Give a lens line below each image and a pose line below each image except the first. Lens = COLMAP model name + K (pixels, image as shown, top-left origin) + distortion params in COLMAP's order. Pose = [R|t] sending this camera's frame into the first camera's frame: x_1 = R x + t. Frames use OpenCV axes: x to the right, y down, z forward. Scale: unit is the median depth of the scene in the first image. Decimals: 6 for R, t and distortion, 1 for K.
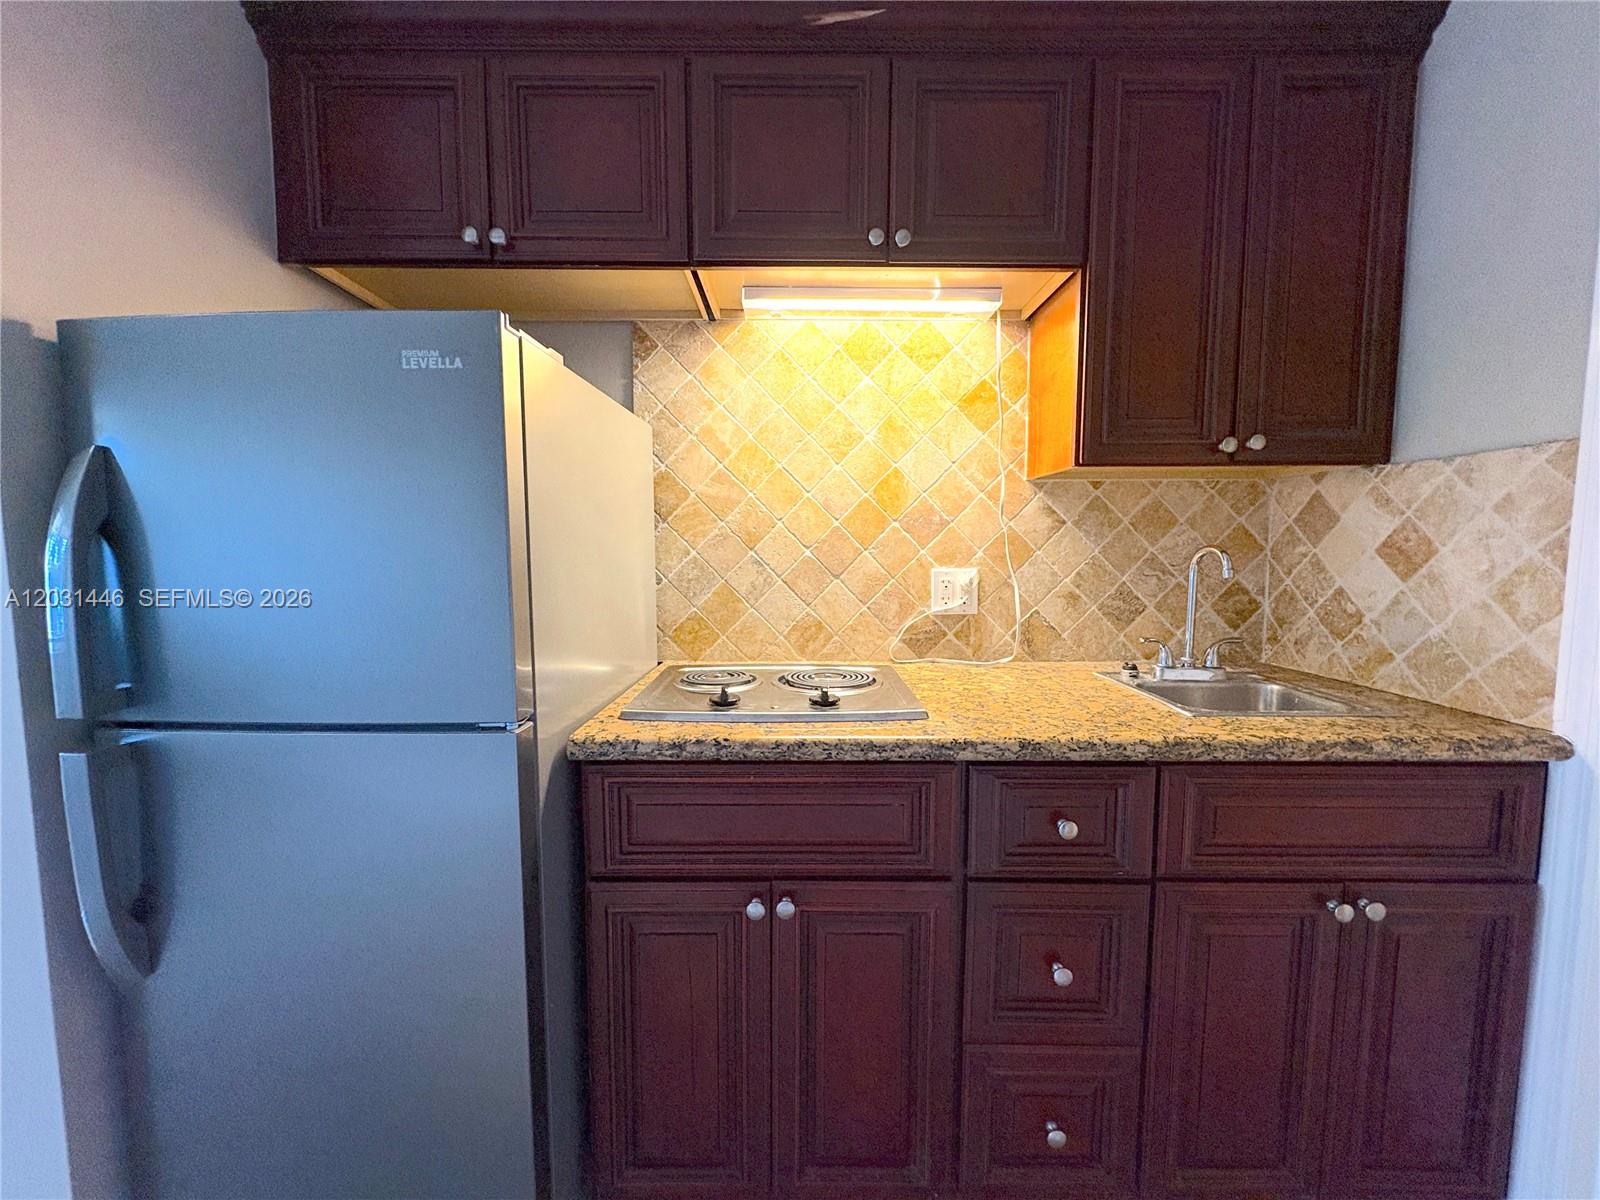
lens RADIAL K [[637.1, 0, 798.3], [0, 637.1, 598.9], [0, 0, 1]] dist [-0.001592, -0.000573]
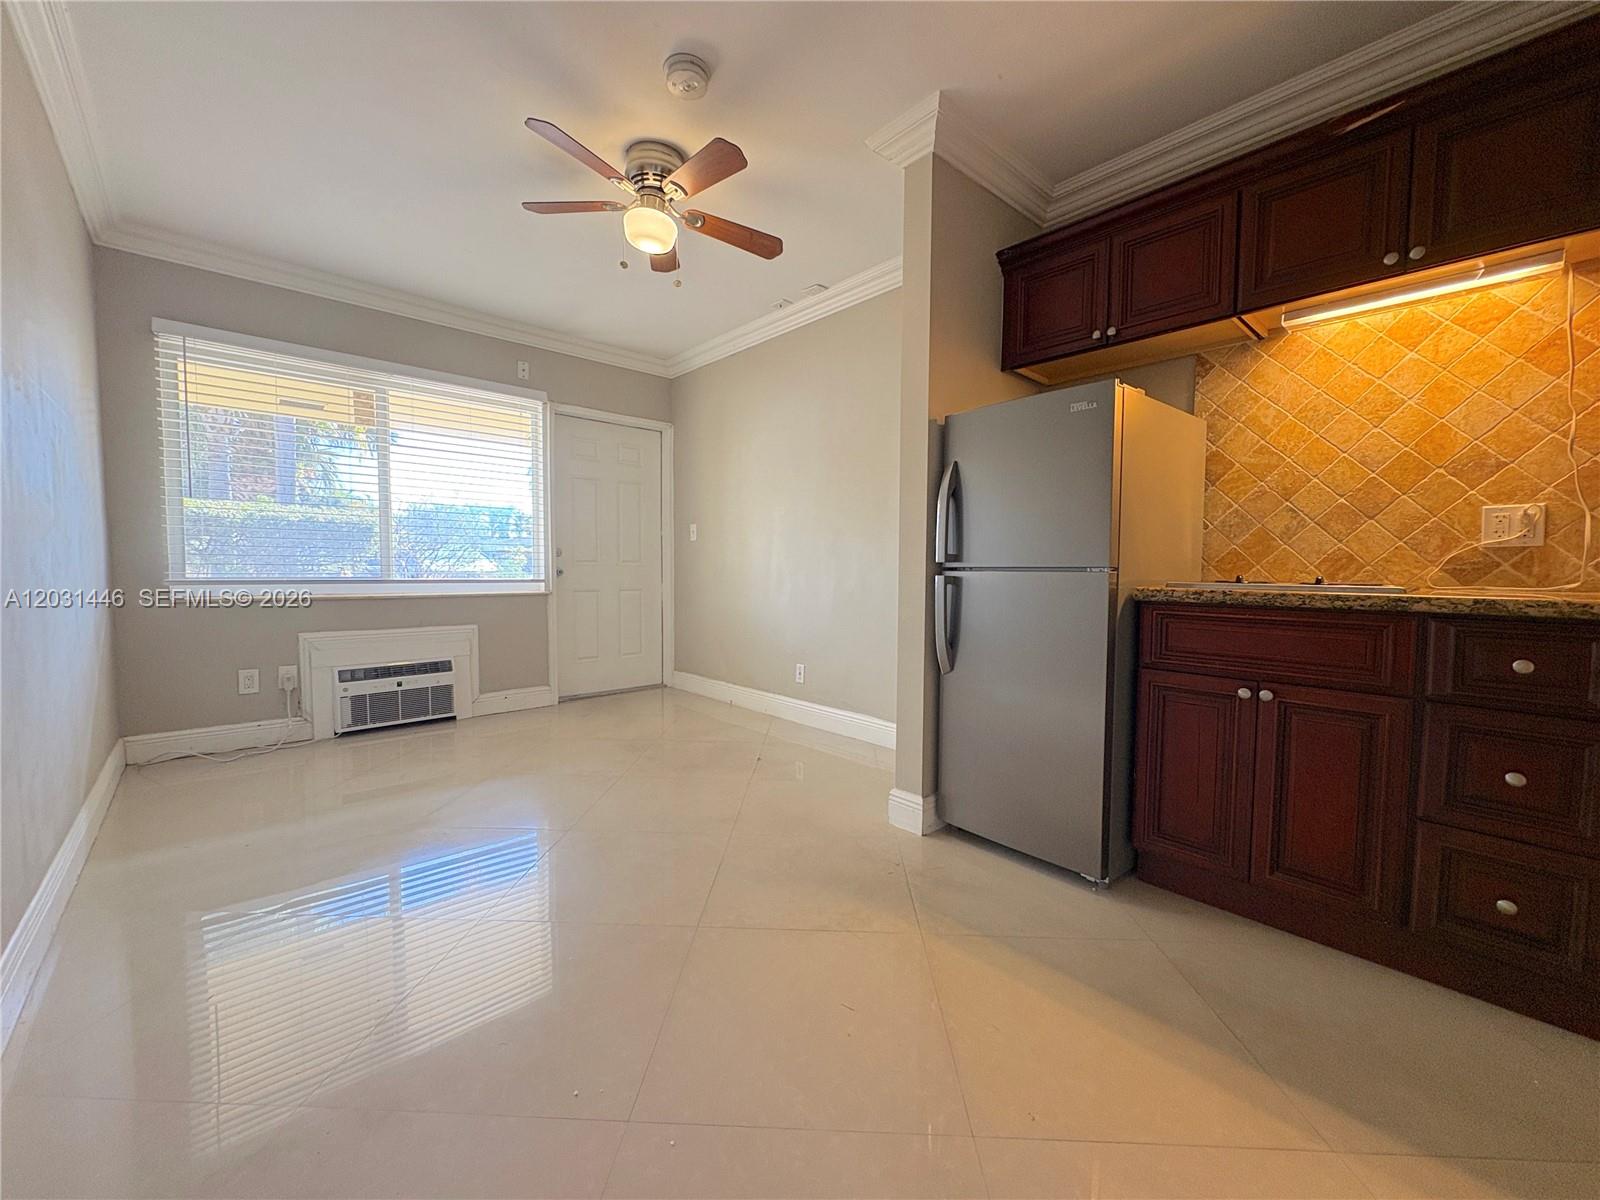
lens RADIAL K [[637.1, 0, 794.2], [0, 637.1, 600.9], [0, 0, 1]] dist [-0.001592, -0.000573]
pose [[0.664851, 0.045110, -0.745613, 0.253003], [-0.069100, 0.997609, -0.001259, 0.212978], [0.743773, 0.052359, 0.666378, -0.674848]]
